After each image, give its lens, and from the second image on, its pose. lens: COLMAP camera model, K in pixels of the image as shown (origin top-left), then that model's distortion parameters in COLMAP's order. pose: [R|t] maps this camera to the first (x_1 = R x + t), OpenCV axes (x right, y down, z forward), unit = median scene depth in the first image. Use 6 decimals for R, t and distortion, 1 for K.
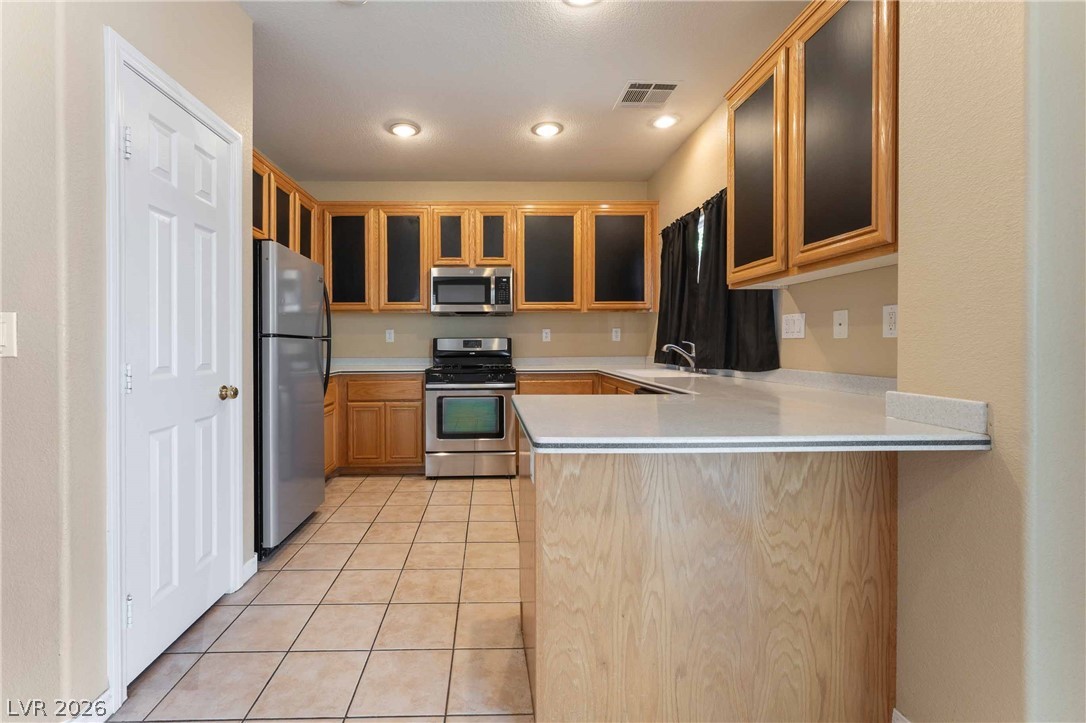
lens RADIAL K [[463.3, 0, 499.5], [0, 463.3, 346.2], [0, 0, 1]] dist [0.000165, -0.000046]
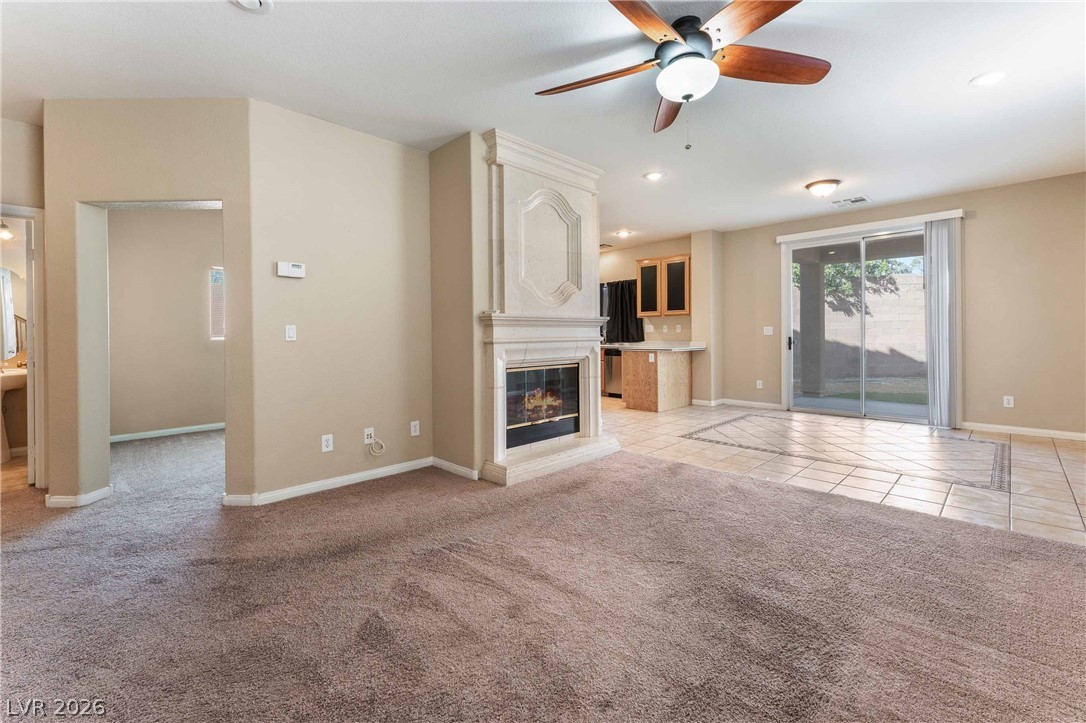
lens RADIAL K [[458.8, 0, 543.5], [0, 458.8, 335.4], [0, 0, 1]] dist [0.001258, 0.000239]
pose [[0.722618, -0.004192, 0.691235, -1.351841], [0.008620, 0.999959, -0.002947, 0.006286], [-0.691194, 0.008088, 0.722624, -0.554580]]
